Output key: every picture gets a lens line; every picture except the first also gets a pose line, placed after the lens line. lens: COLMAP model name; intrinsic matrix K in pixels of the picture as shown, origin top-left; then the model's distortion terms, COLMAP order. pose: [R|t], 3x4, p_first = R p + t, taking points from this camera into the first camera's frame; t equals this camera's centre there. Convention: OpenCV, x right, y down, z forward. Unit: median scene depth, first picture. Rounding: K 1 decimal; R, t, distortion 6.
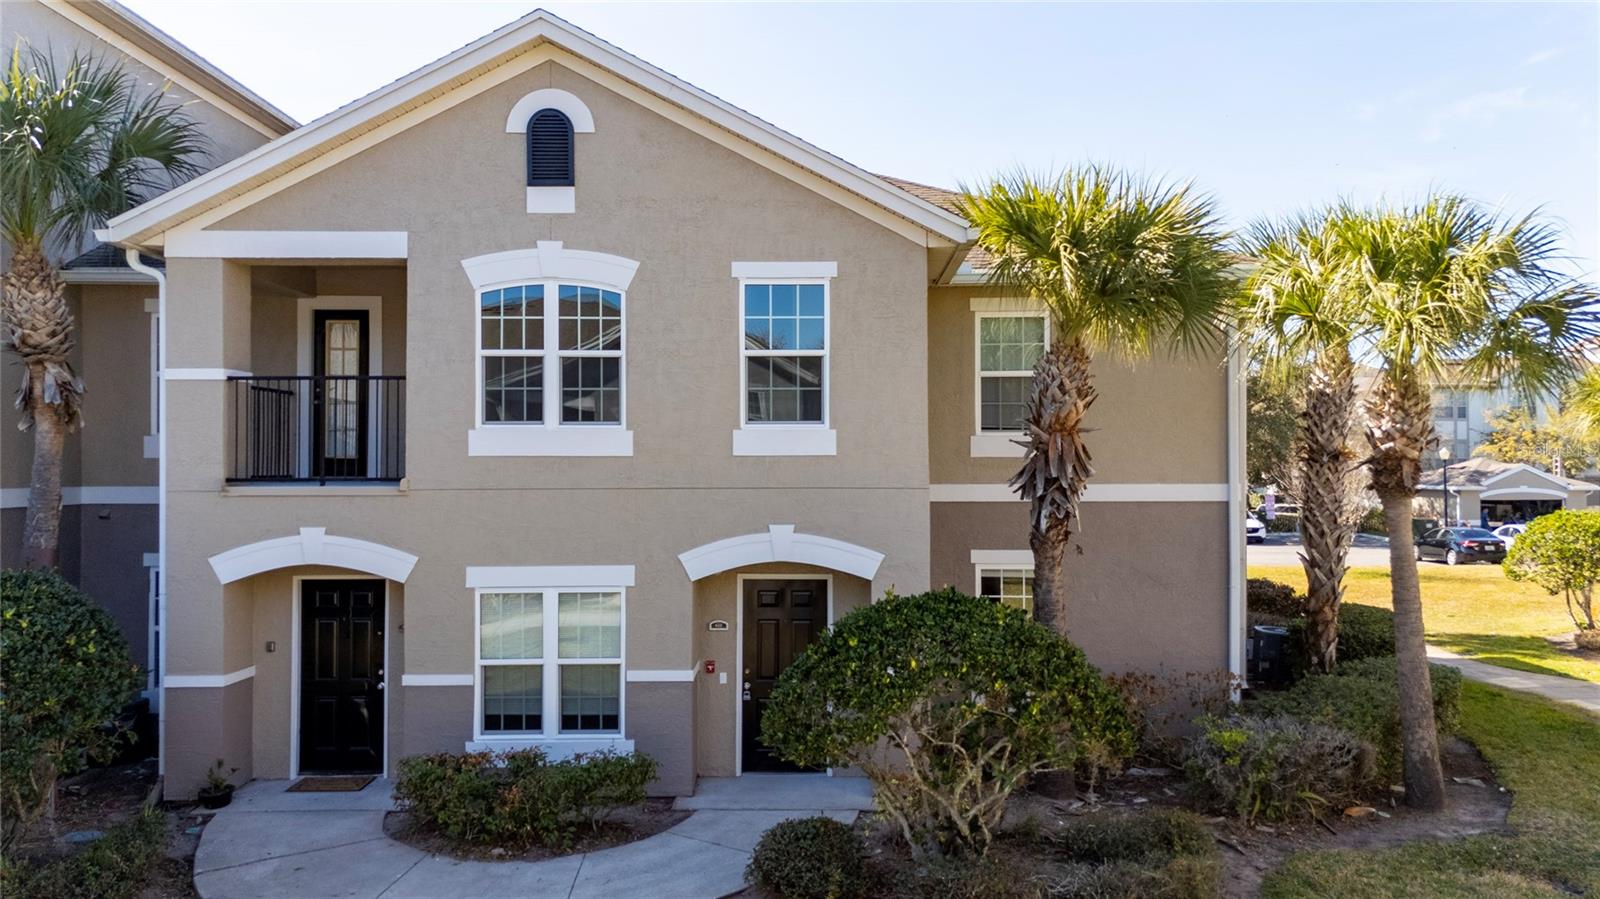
lens RADIAL K [[1209.4, 0, 791.0], [0, 1209.4, 447.8], [0, 0, 1]] dist [0.060353, -0.035229]
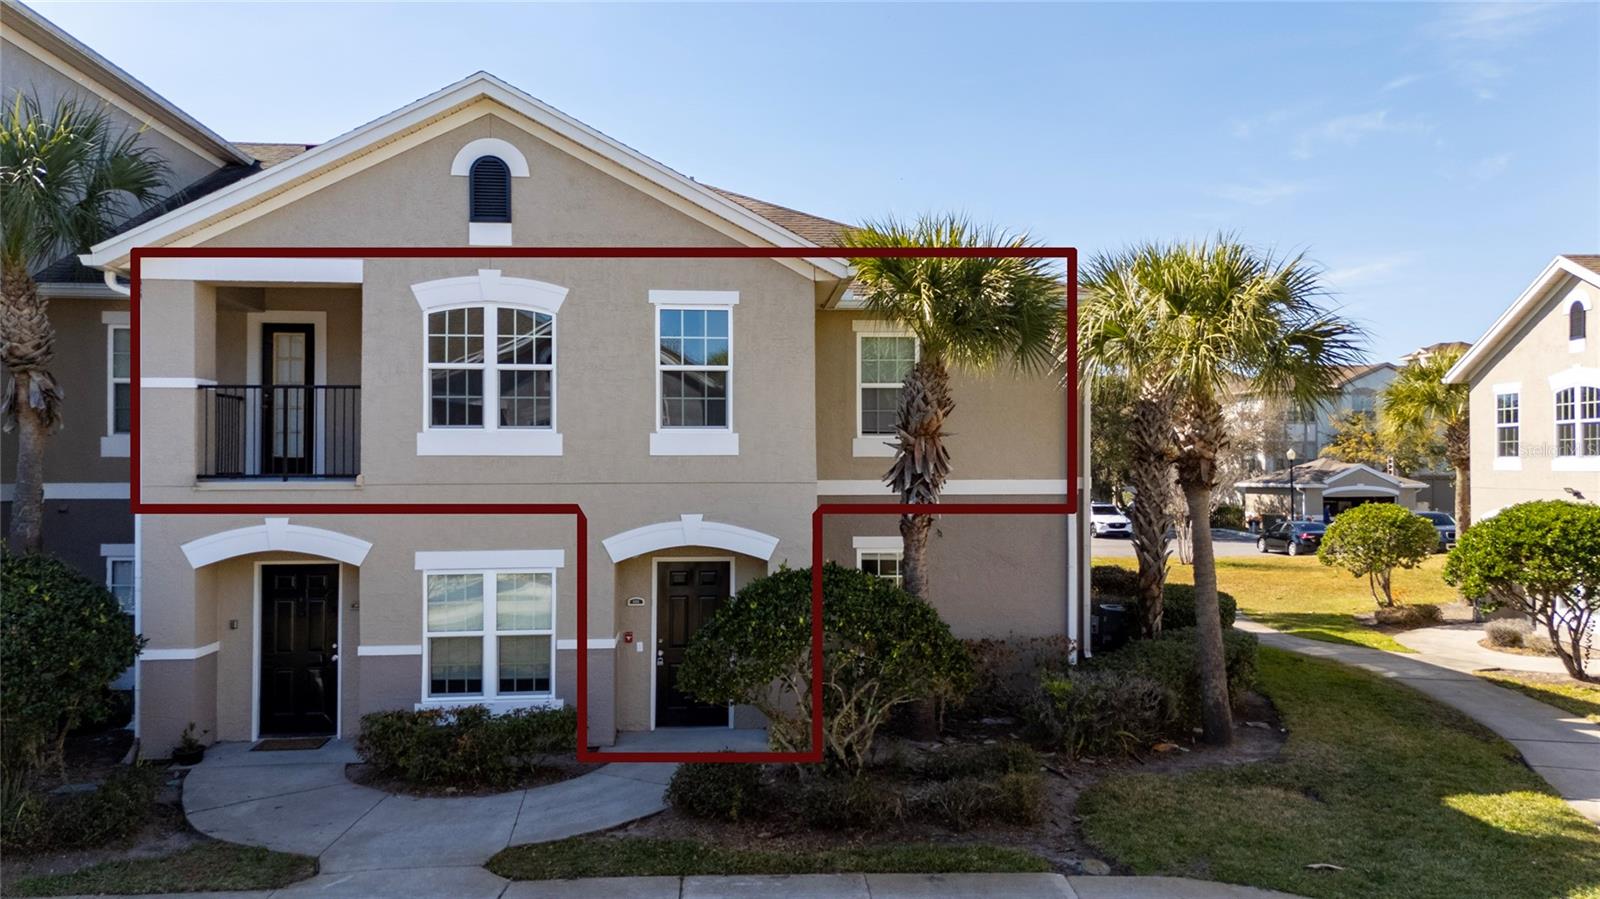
lens RADIAL K [[1209.4, 0, 811.3], [0, 1209.4, 454.2], [0, 0, 1]] dist [0.060353, -0.035229]
pose [[0.994550, 0.000703, 0.104256, -0.014500], [-0.001210, 0.999988, 0.004801, -0.000406], [-0.104251, -0.004901, 0.994539, -0.184367]]
